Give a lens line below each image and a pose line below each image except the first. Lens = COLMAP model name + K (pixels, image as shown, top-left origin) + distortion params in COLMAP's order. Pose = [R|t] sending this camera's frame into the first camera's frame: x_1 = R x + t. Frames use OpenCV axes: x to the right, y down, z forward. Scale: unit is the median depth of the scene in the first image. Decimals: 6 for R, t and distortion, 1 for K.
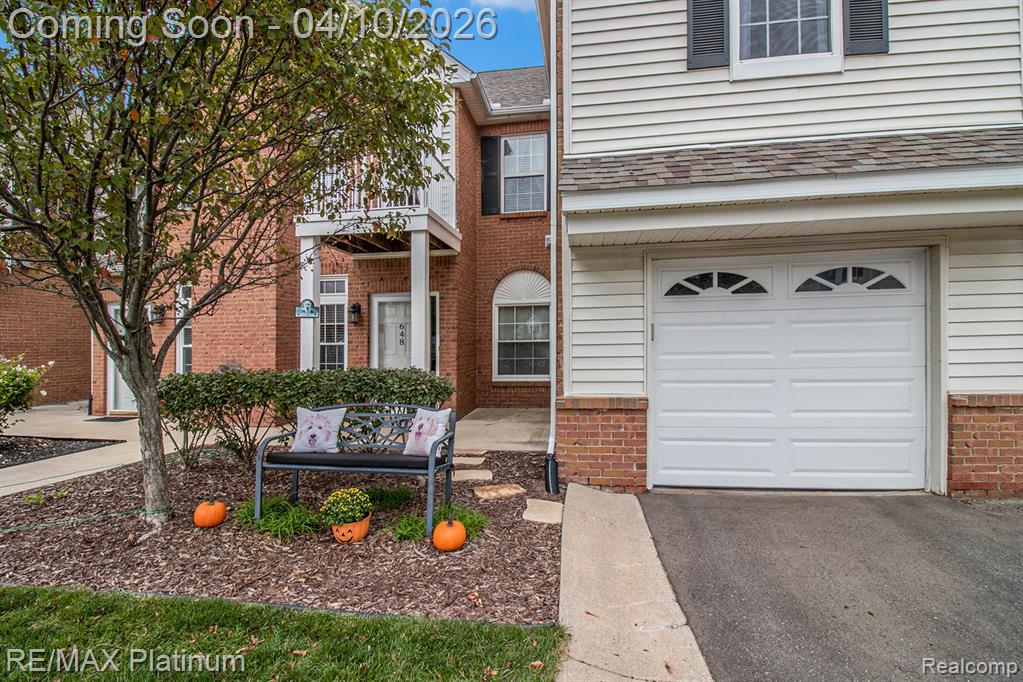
lens RADIAL K [[488.3, 0, 511.5], [0, 488.3, 341.0], [0, 0, 1]] dist [0.000280, -0.012110]
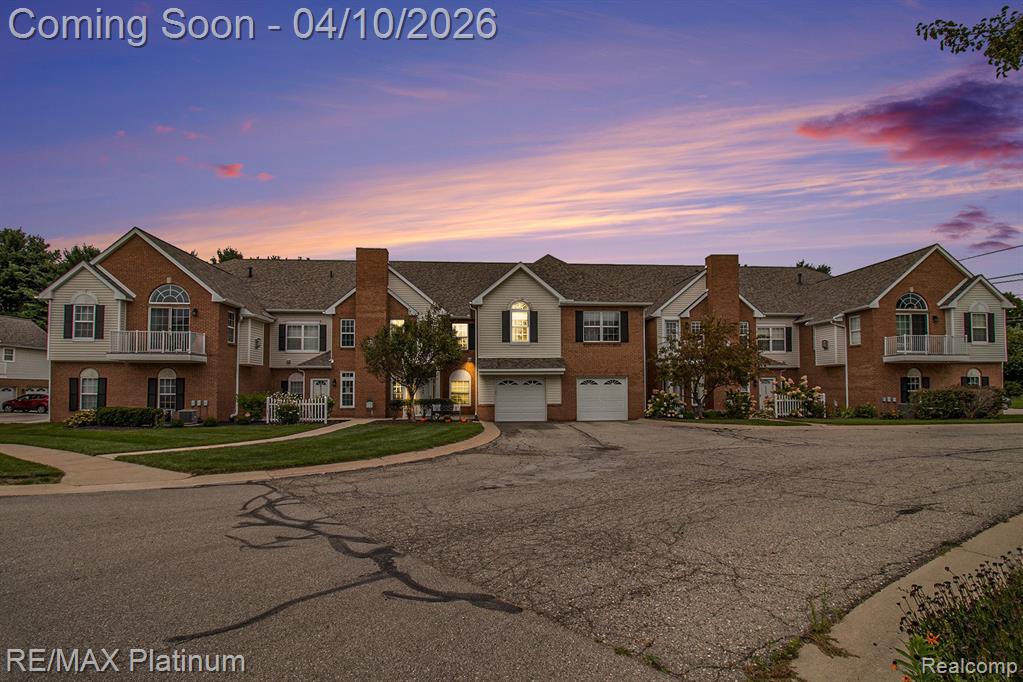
lens RADIAL K [[488.3, 0, 511.5], [0, 488.3, 341.0], [0, 0, 1]] dist [0.000280, -0.012110]
pose [[1.000000, -0.000273, 0.000214, 0.465144], [0.000274, 0.999999, -0.000985, -0.577378], [-0.000214, 0.000985, 0.999999, -4.415167]]
